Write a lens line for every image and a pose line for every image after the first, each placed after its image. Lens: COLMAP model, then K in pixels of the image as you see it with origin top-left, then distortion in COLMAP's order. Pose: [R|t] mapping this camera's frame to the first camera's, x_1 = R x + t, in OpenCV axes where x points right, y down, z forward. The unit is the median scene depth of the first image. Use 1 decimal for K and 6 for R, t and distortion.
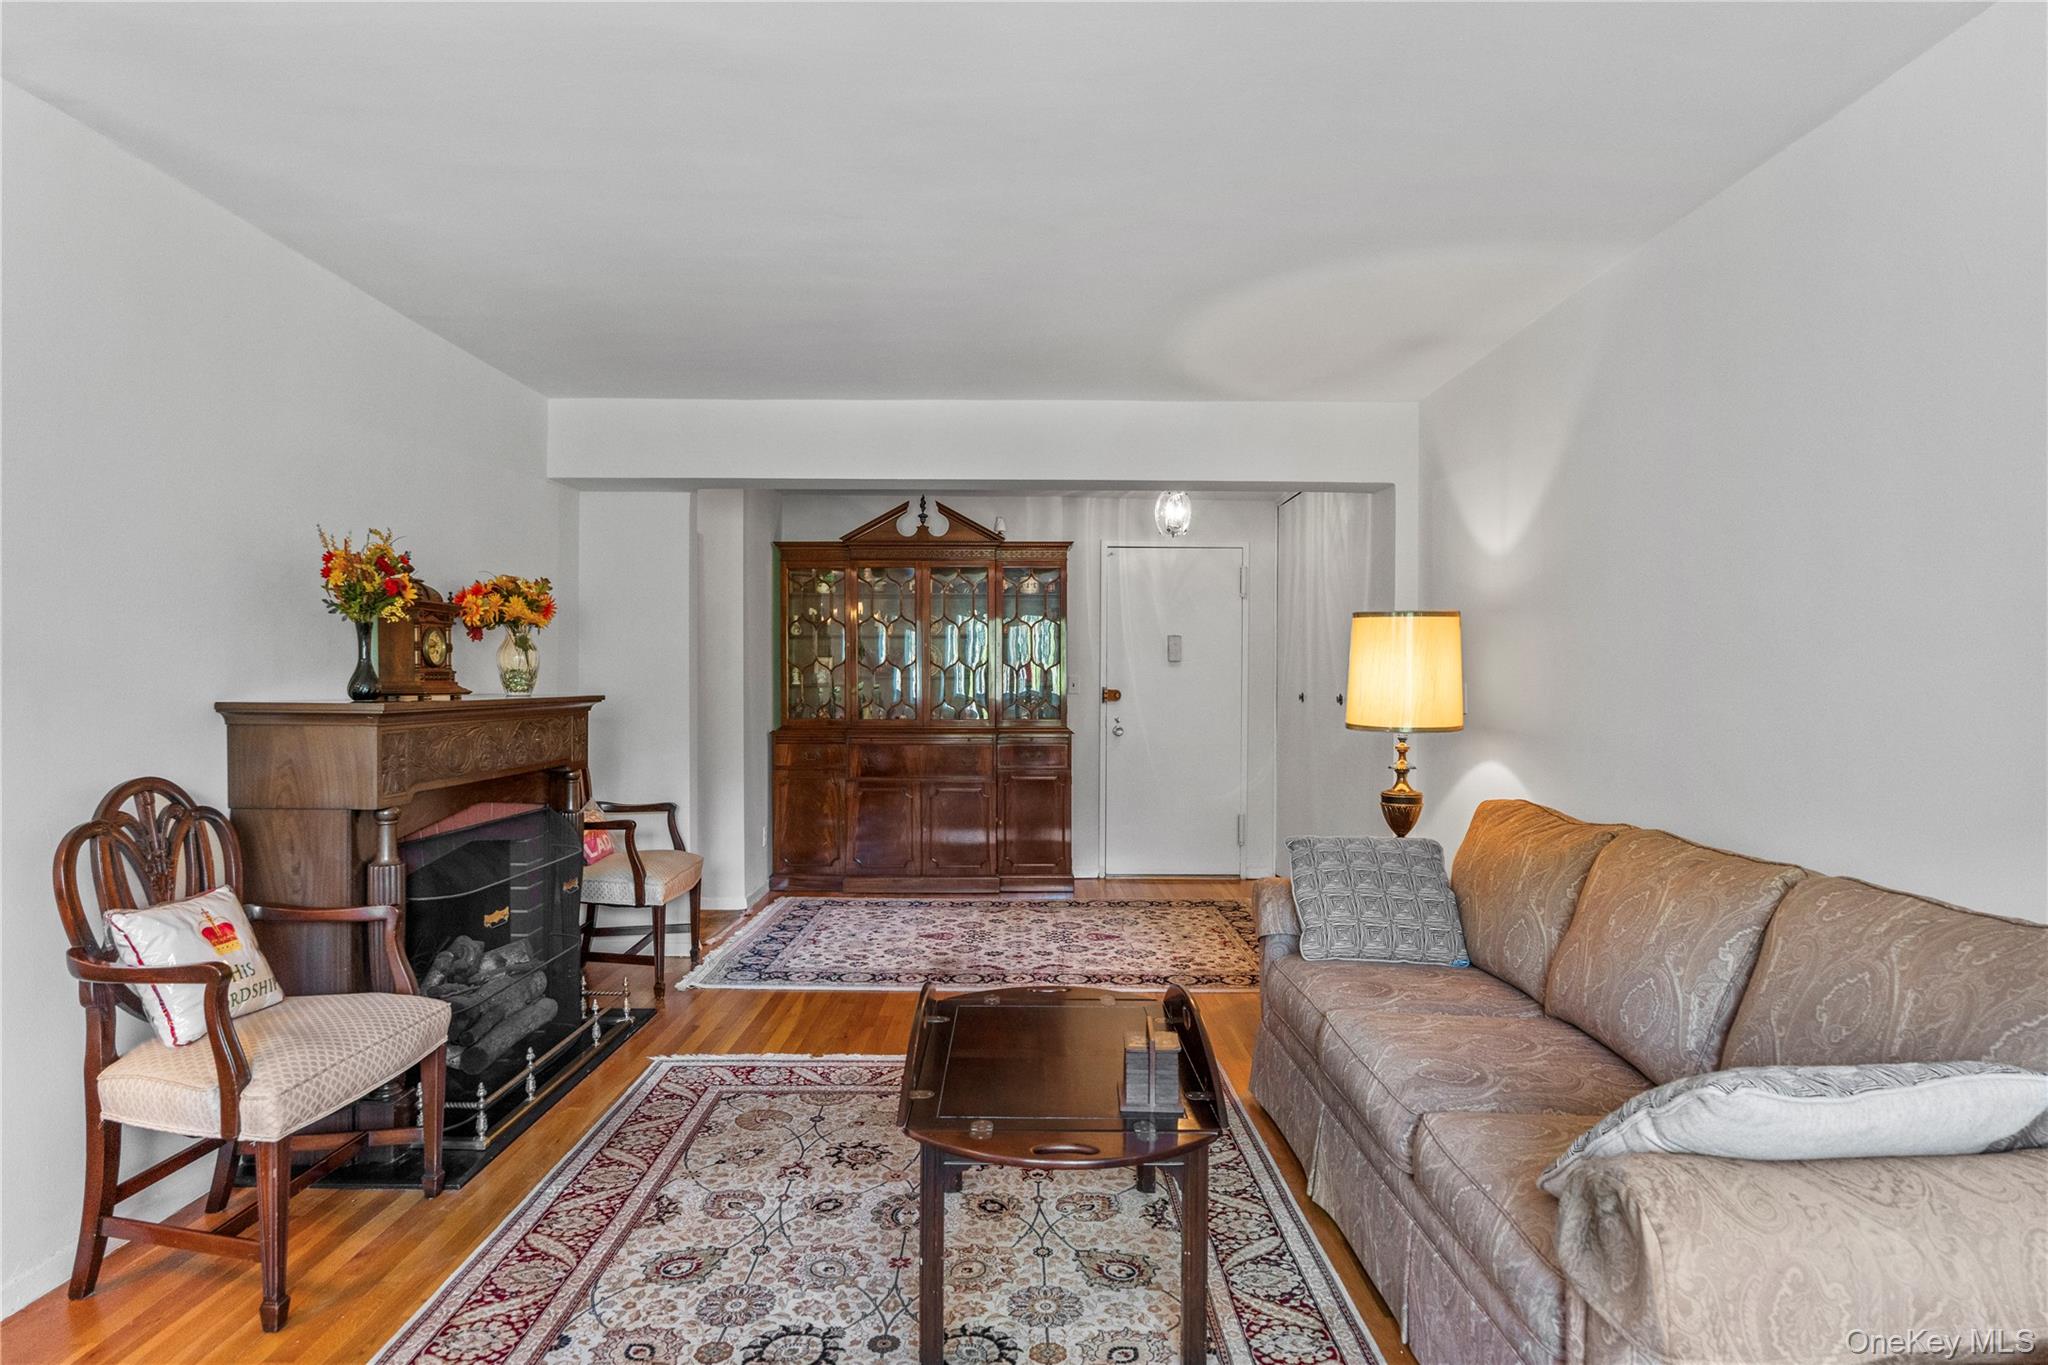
lens RADIAL K [[1049.2, 0, 997.1], [0, 1049.2, 690.5], [0, 0, 1]] dist [-0.007635, 0.005844]
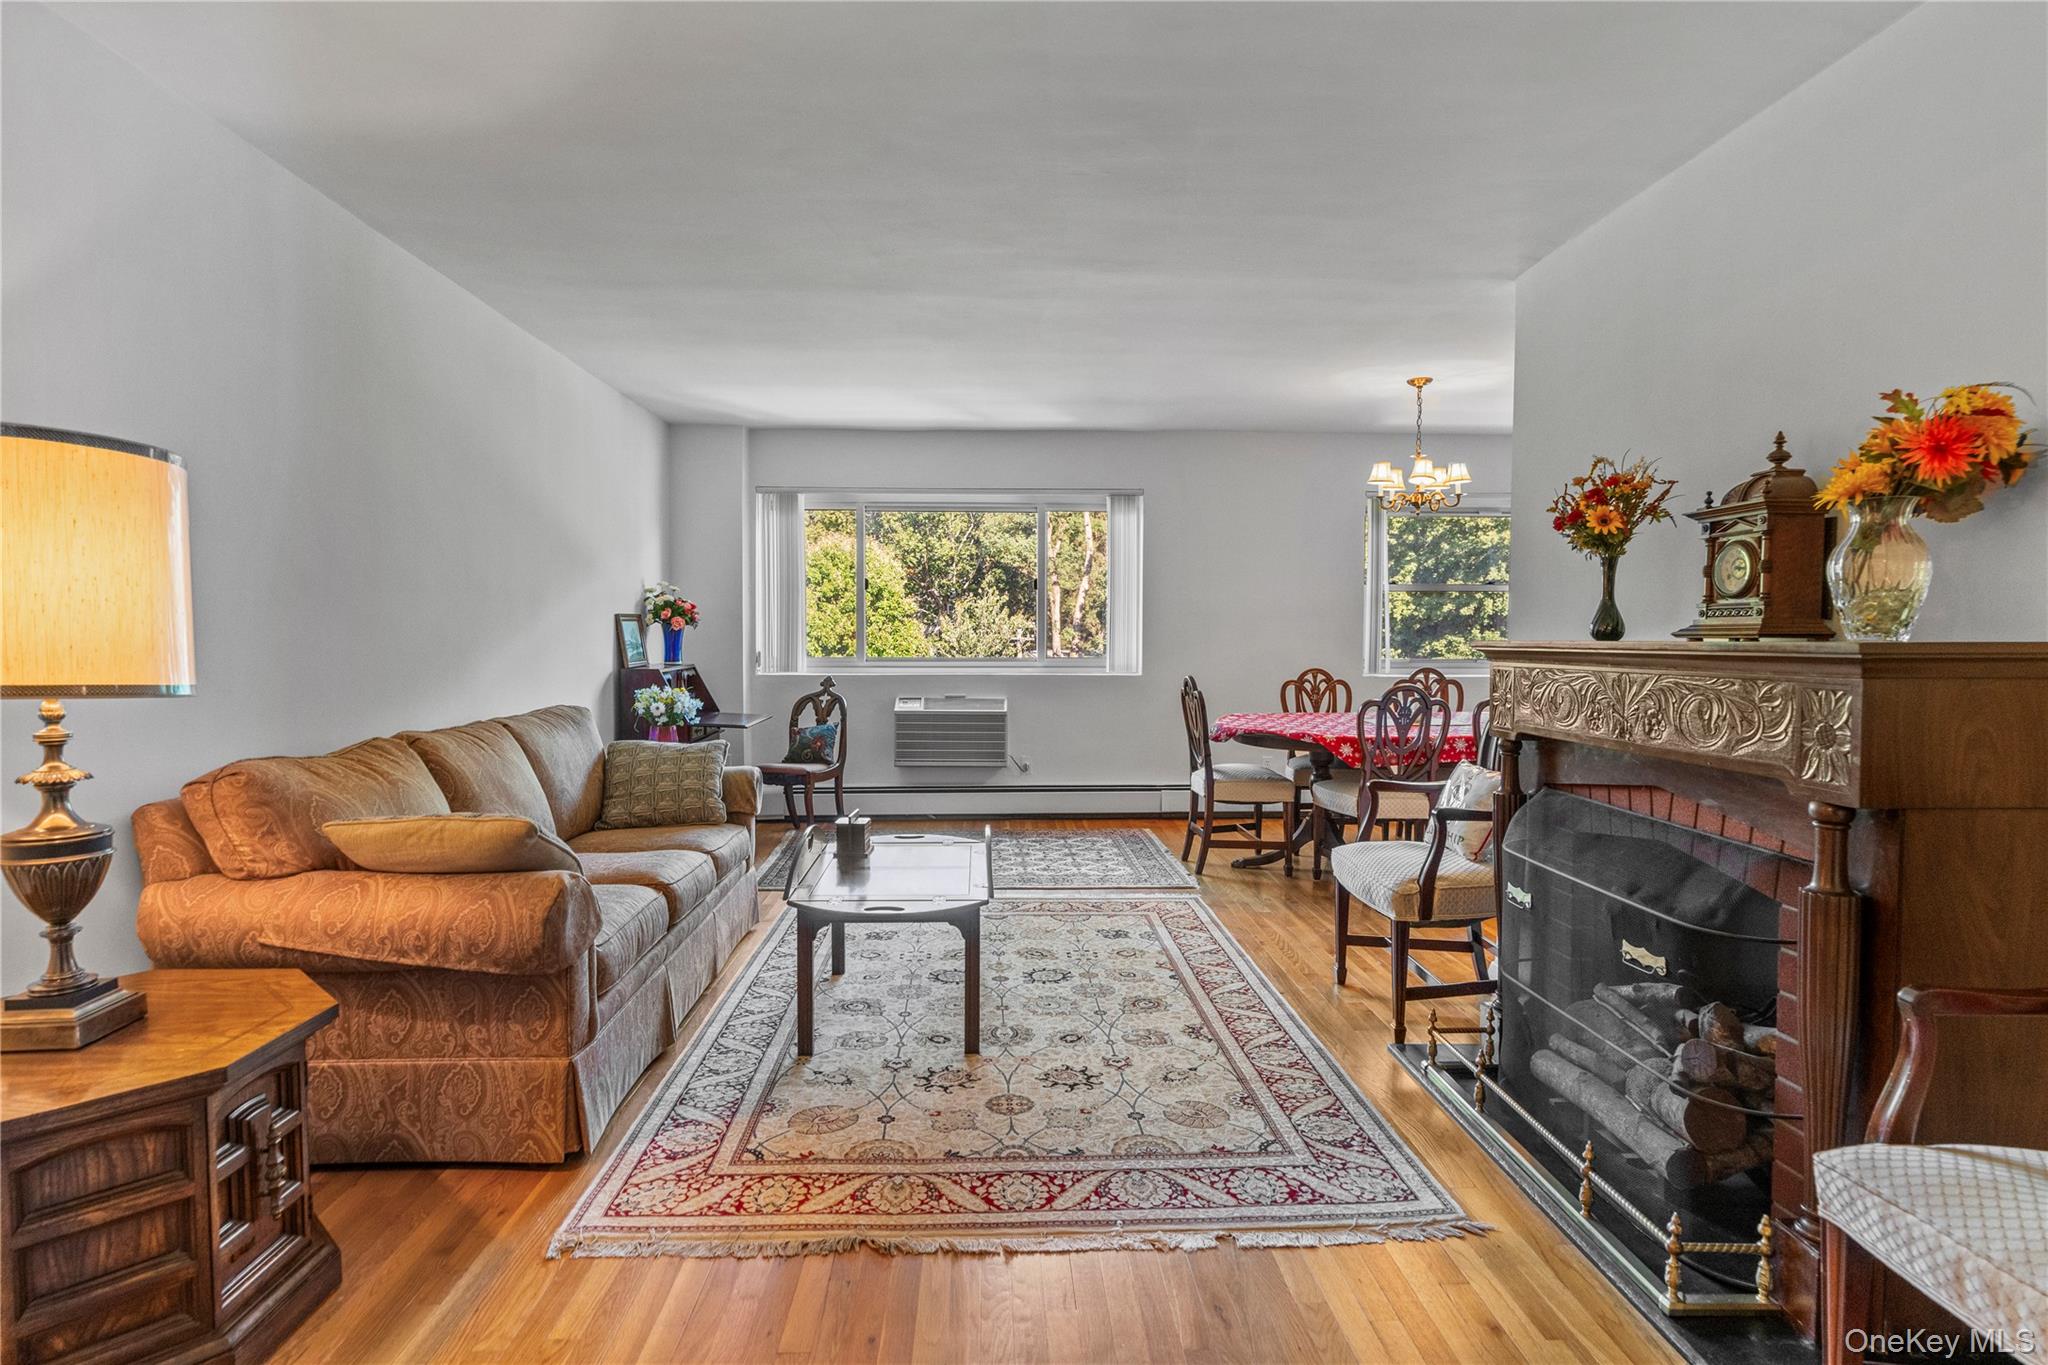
lens RADIAL K [[1049.2, 0, 1036.0], [0, 1049.2, 669.6], [0, 0, 1]] dist [-0.007635, 0.005844]
pose [[-0.997355, -0.008789, -0.072148, -0.018768], [-0.011765, 0.999093, 0.040933, 0.000755], [0.071723, 0.041674, -0.996554, 1.644286]]
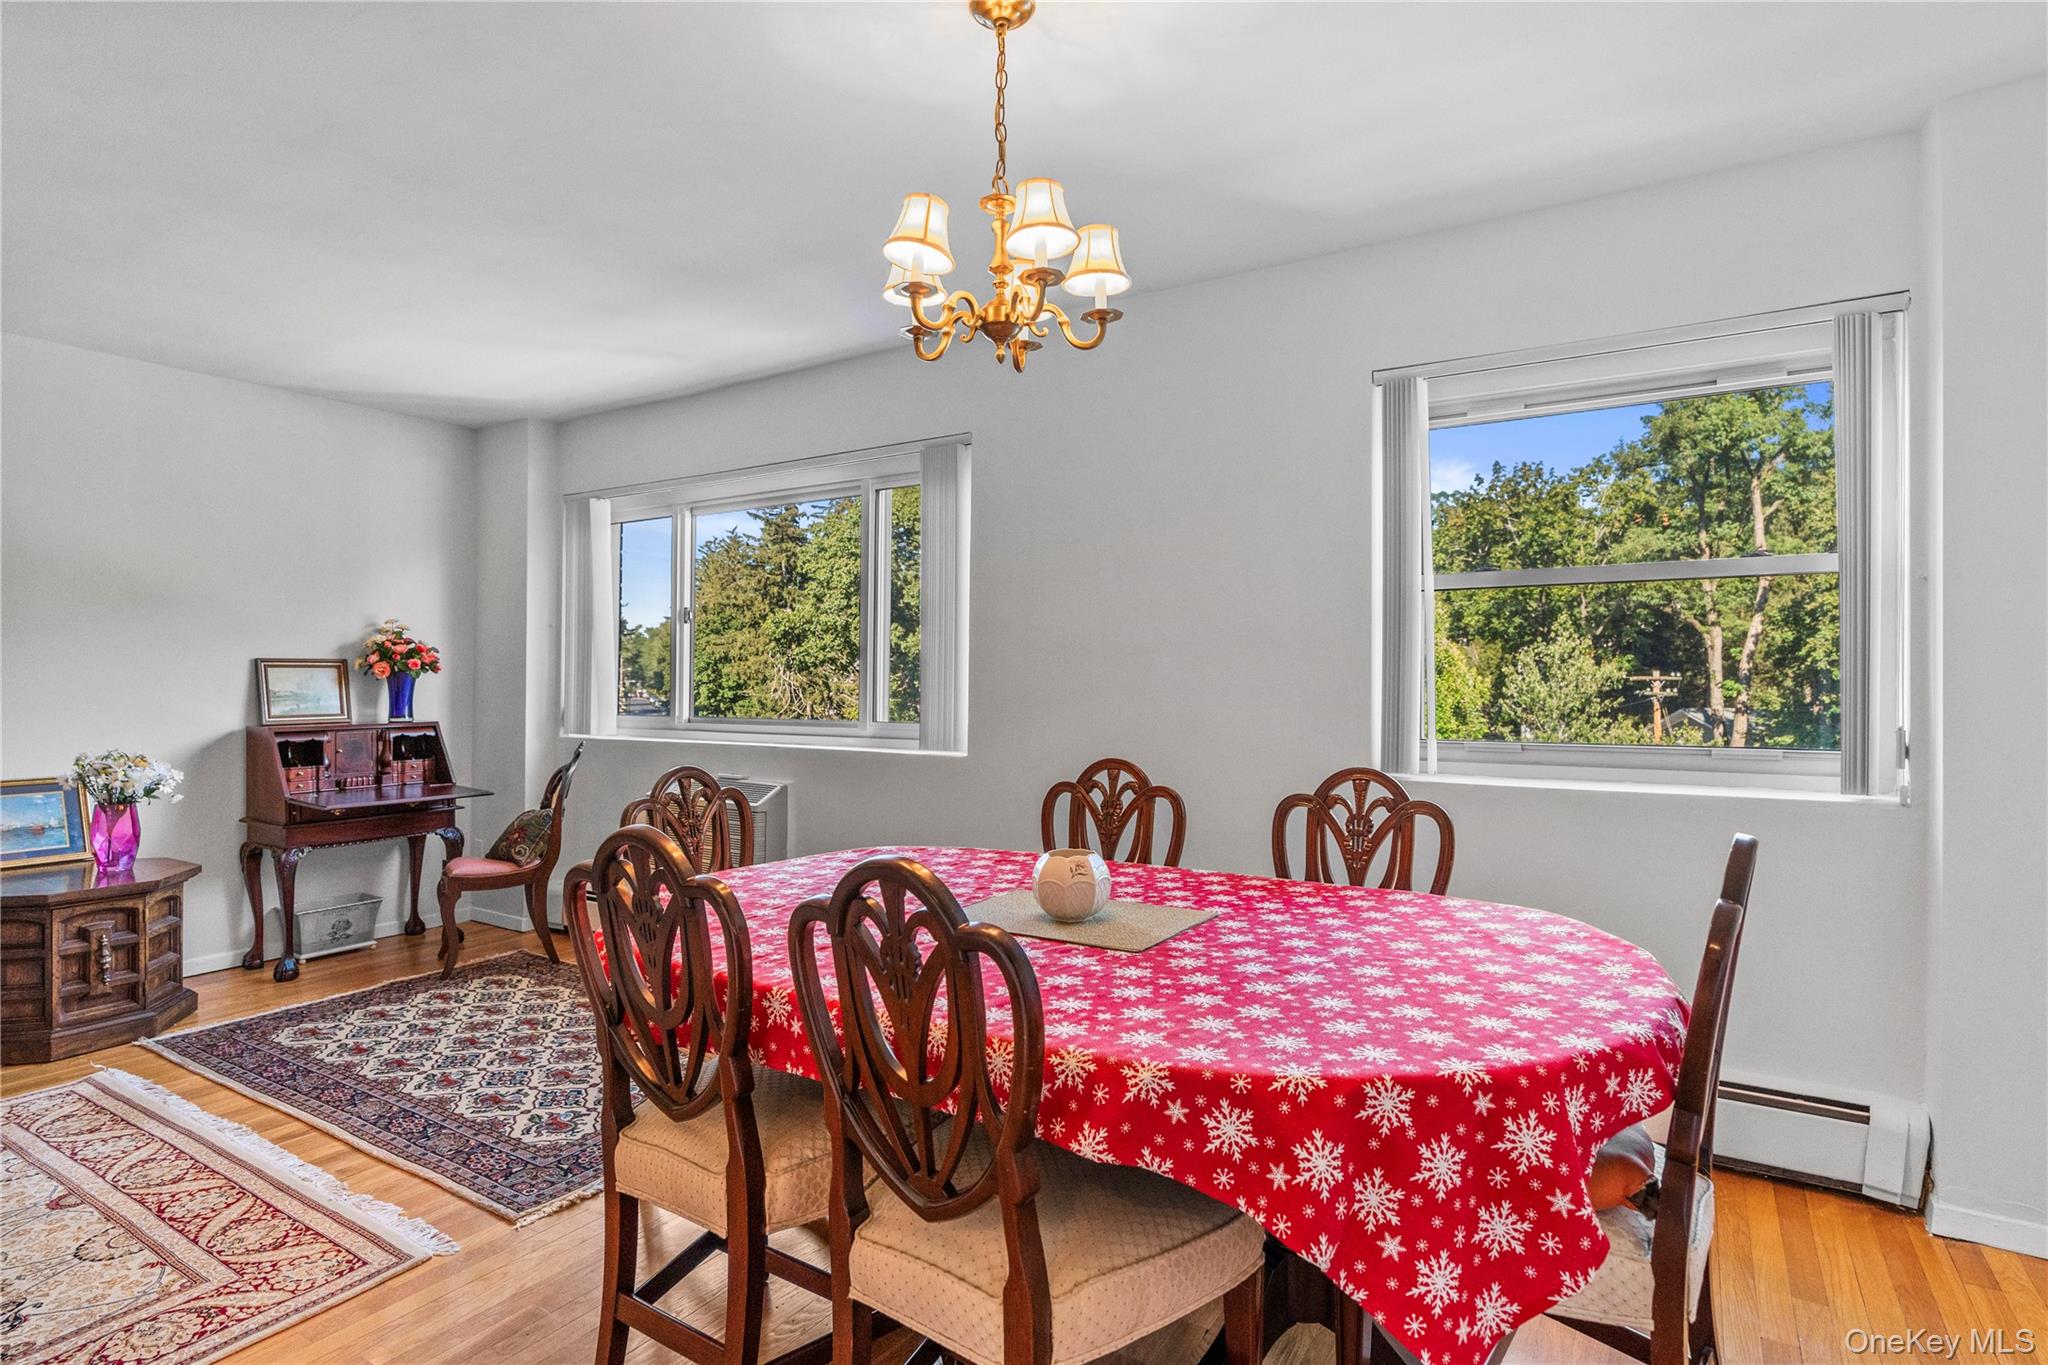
lens RADIAL K [[1049.2, 0, 1021.7], [0, 1049.2, 676.7], [0, 0, 1]] dist [-0.007635, 0.005844]
pose [[-0.850113, -0.008743, 0.526527, -1.000508], [-0.008559, 0.999959, 0.002785, 0.001667], [-0.526530, -0.002139, -0.850154, 0.616585]]
